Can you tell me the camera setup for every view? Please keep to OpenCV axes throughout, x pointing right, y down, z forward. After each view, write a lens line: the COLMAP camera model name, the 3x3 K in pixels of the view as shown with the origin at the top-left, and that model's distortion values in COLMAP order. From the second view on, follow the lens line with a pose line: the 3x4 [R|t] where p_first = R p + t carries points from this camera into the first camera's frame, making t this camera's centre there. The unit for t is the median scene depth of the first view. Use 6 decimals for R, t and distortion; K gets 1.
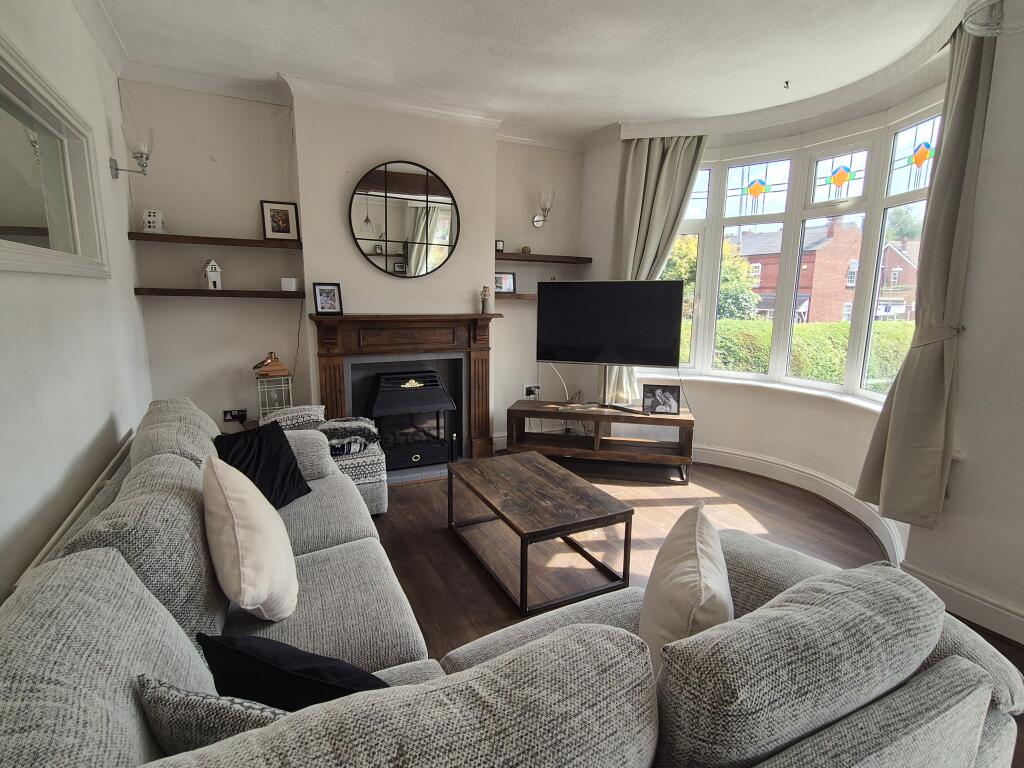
lens RADIAL K [[511.4, 0, 521.2], [0, 511.4, 386.1], [0, 0, 1]] dist [-0.002192, -0.000196]
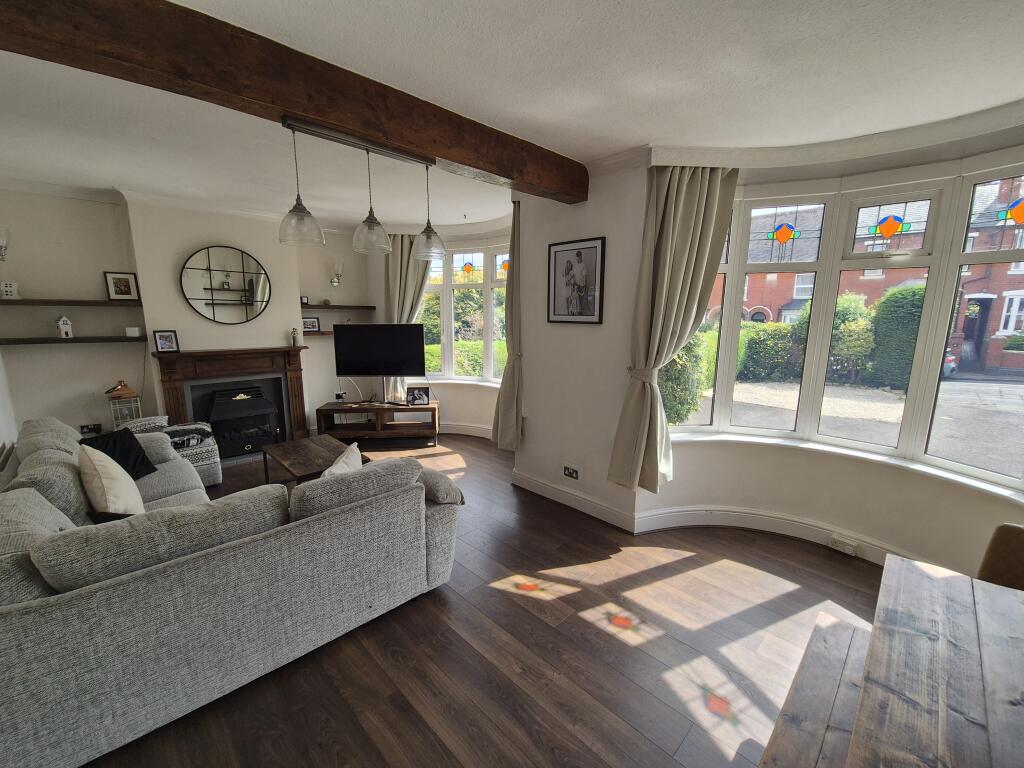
lens RADIAL K [[426.4, 0, 529.0], [0, 426.4, 387.8], [0, 0, 1]] dist [-0.002432, -0.003174]
pose [[0.952810, -0.059045, 0.297769, 0.217549], [0.057092, 0.998252, 0.015258, -0.001248], [-0.298149, 0.002462, 0.954516, -0.419754]]
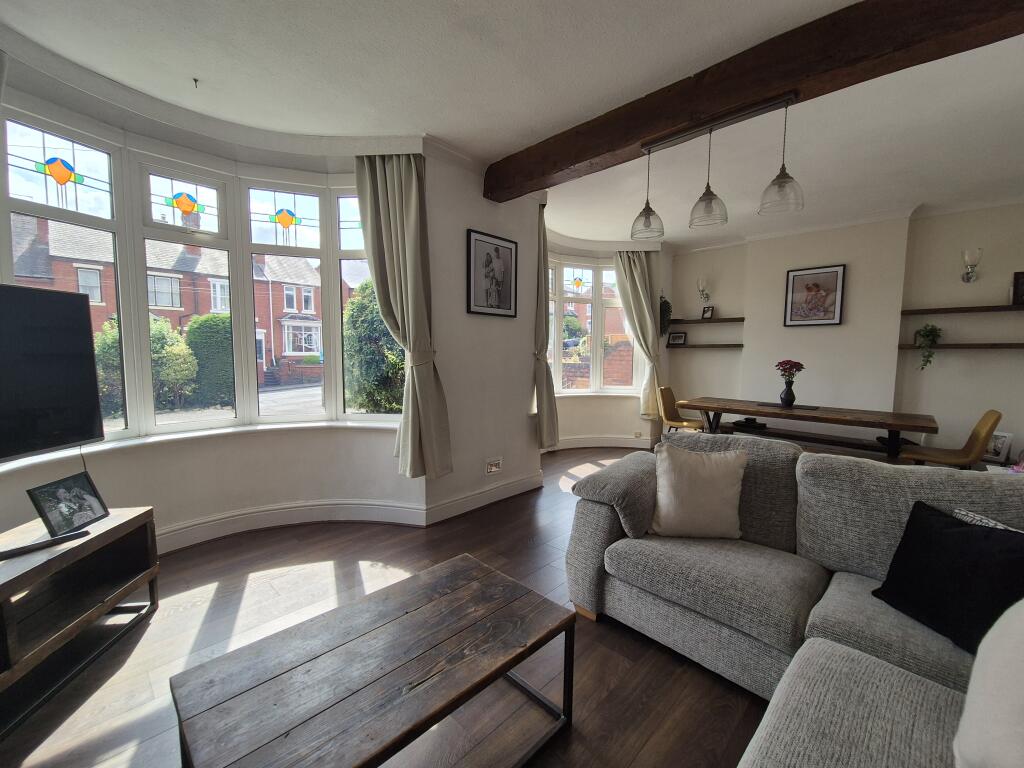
lens RADIAL K [[416.1, 0, 518.4], [0, 416.1, 384.5], [0, 0, 1]] dist [0.003618, -0.000036]
pose [[-0.307684, -0.090184, 0.947205, -0.310107], [0.153944, 0.977664, 0.143090, -0.095359], [-0.938953, 0.189843, -0.286928, 0.674585]]
